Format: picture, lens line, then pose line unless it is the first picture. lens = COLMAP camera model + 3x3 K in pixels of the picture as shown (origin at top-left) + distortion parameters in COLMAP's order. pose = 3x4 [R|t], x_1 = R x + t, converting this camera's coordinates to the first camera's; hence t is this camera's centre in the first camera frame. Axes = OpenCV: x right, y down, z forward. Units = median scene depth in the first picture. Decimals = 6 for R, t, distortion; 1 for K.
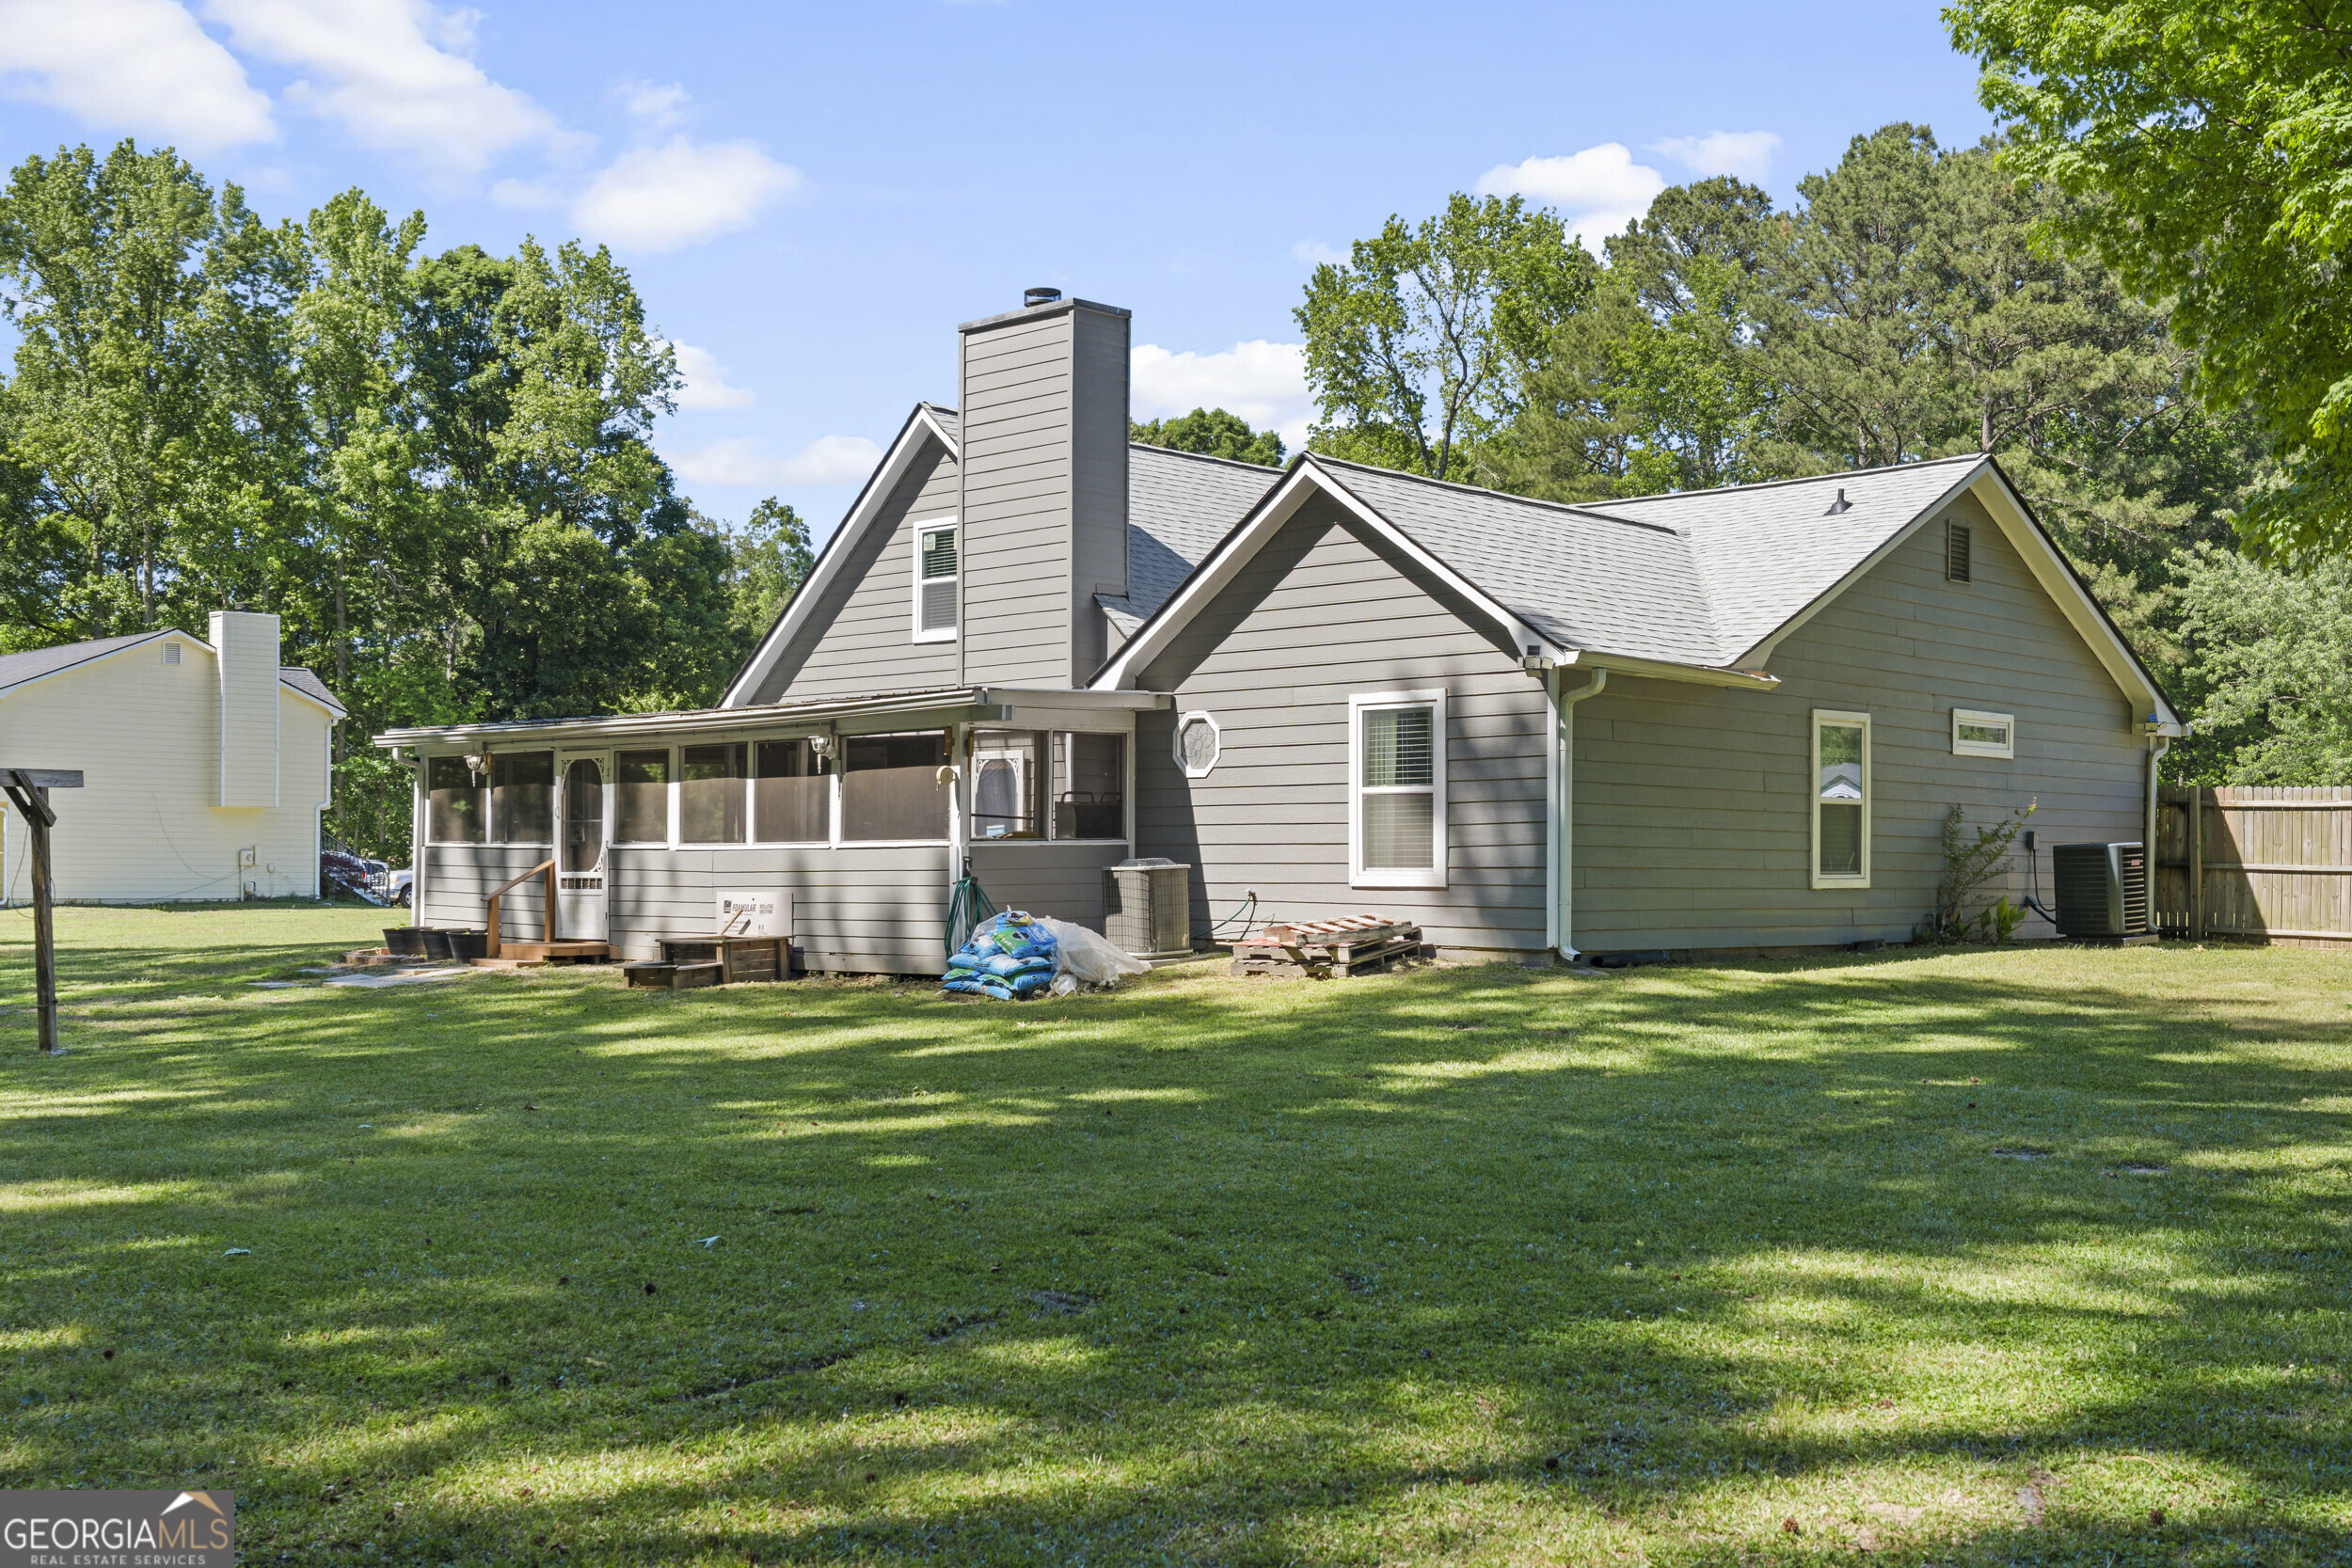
lens RADIAL K [[2433.2, 0, 1176.0], [0, 2433.2, 784.0], [0, 0, 1]] dist [0.006836, 0.003448]
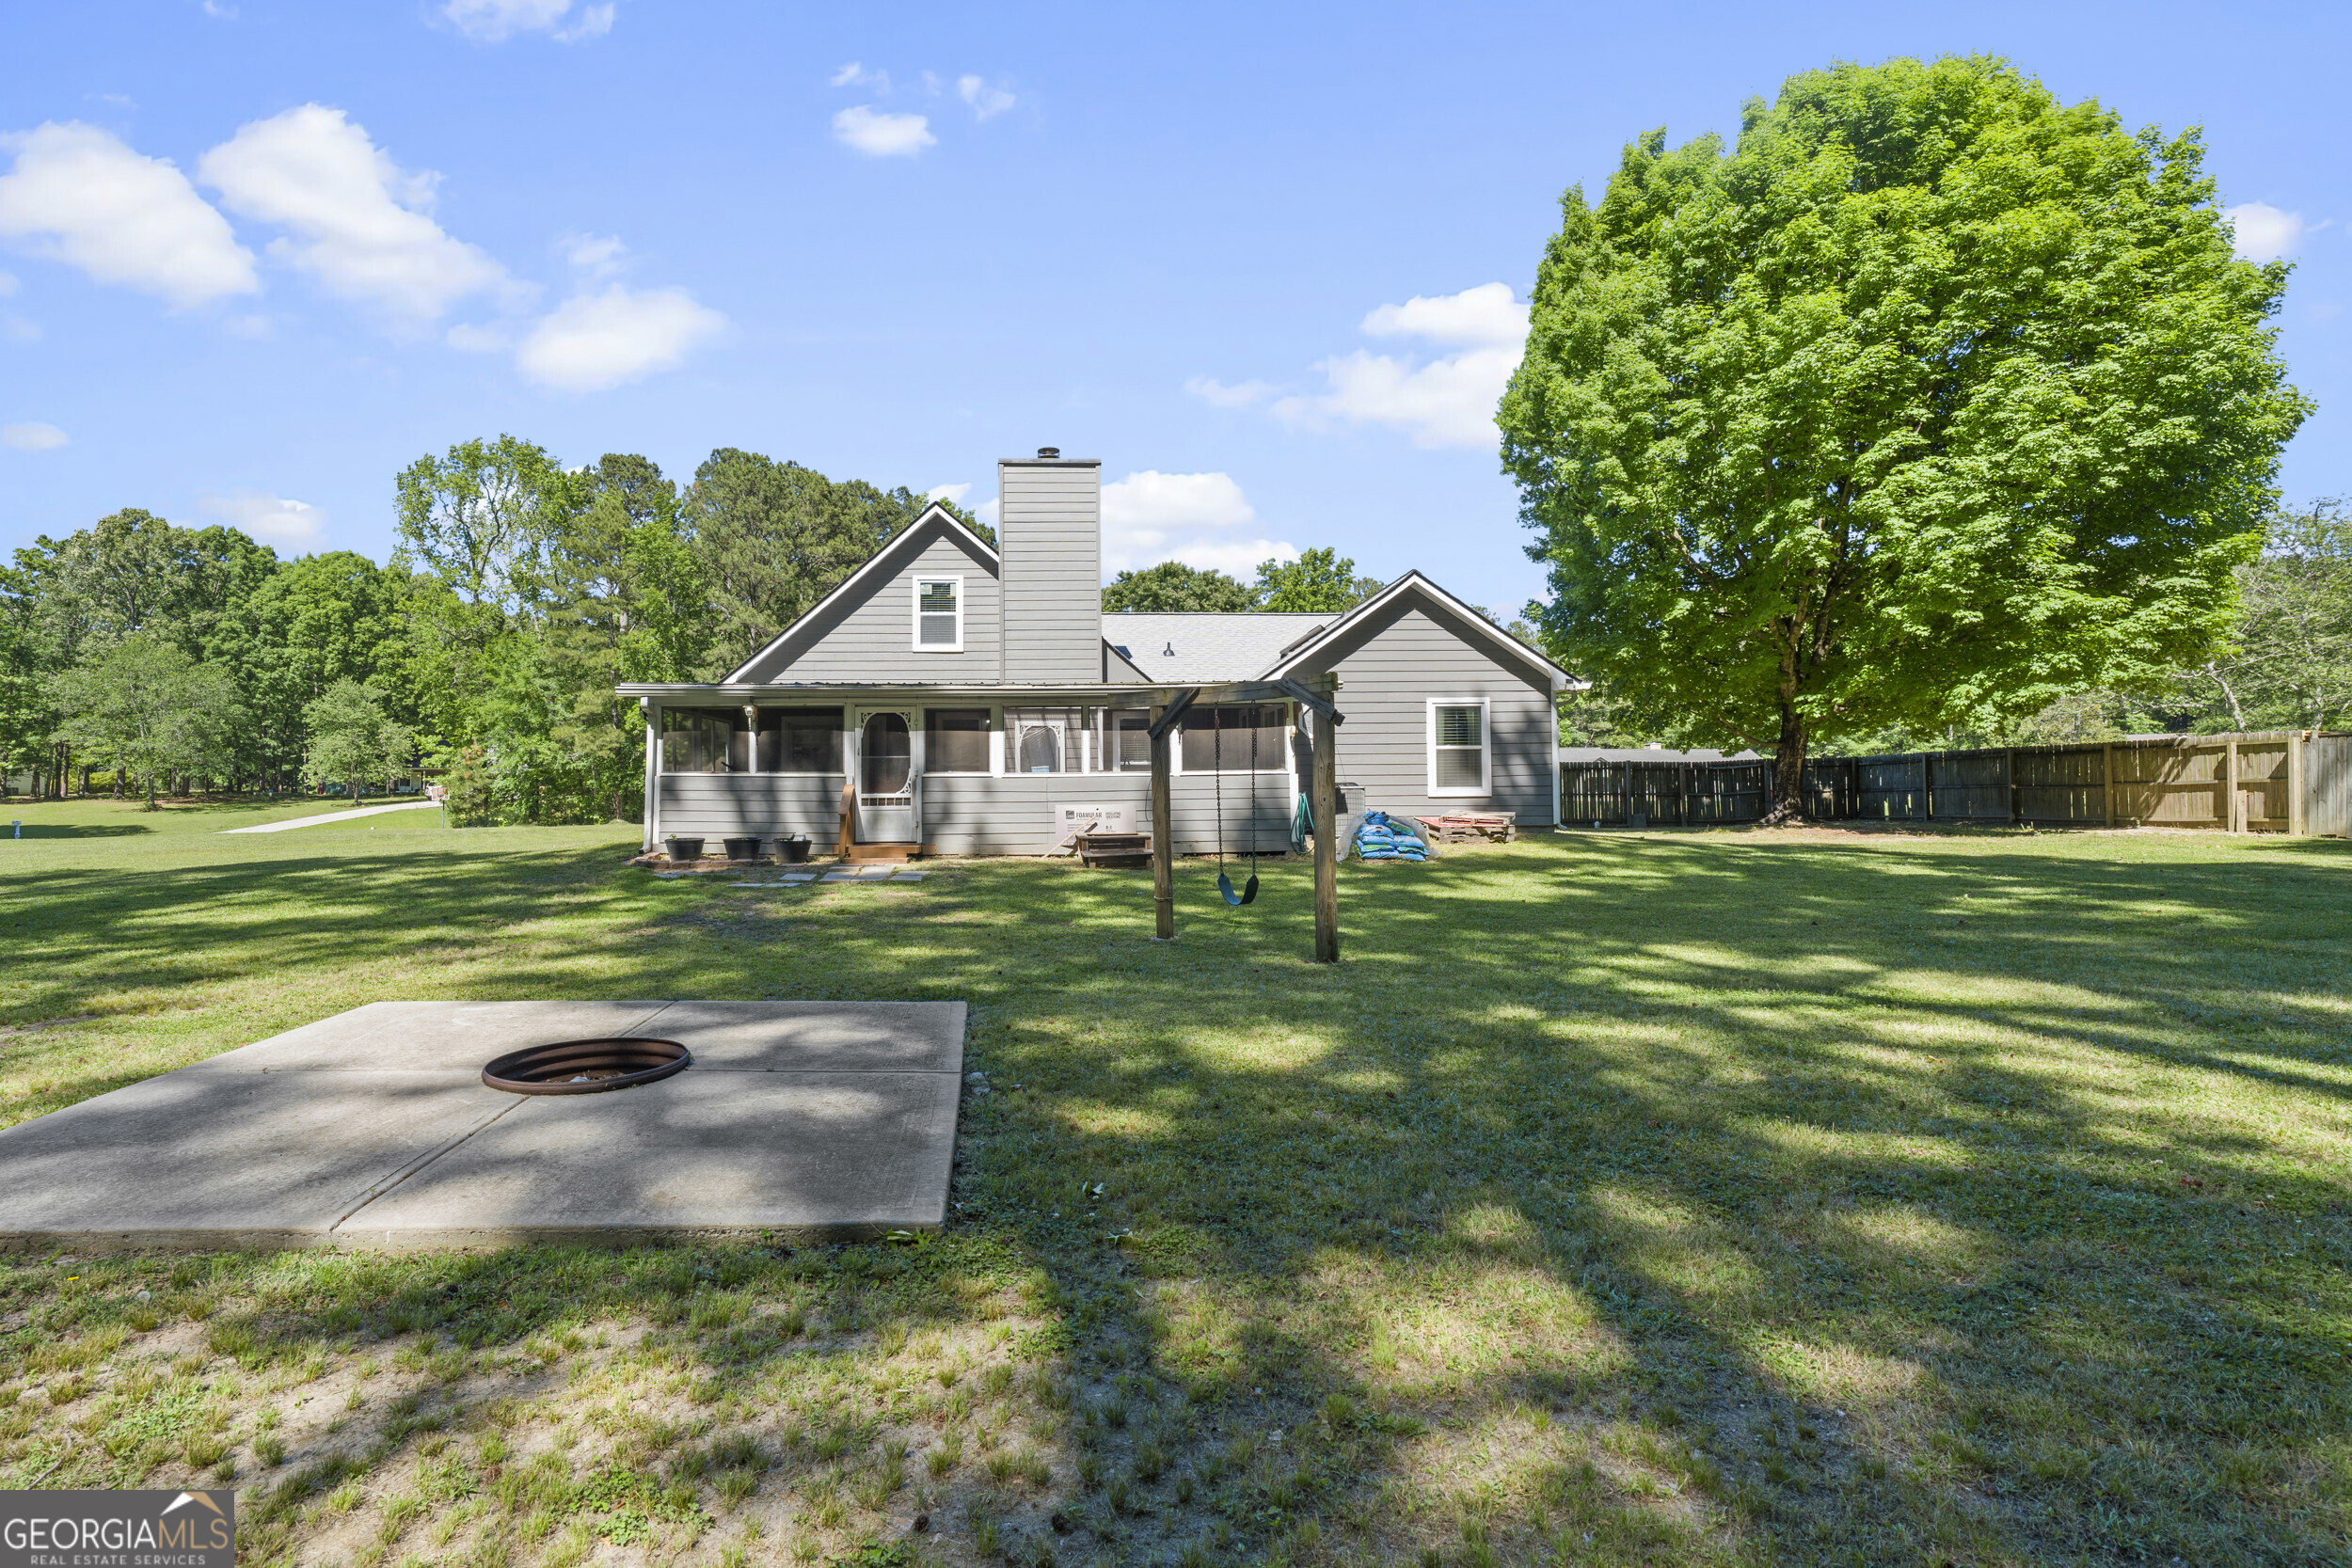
lens RADIAL K [[1067.5, 0, 1173.1], [0, 1067.5, 767.8], [0, 0, 1]] dist [-0.001555, 0.002096]
pose [[0.703041, 0.012976, 0.711031, -0.535243], [-0.015193, 0.999879, -0.003226, 0.019790], [-0.710987, -0.008535, 0.703154, 0.430019]]
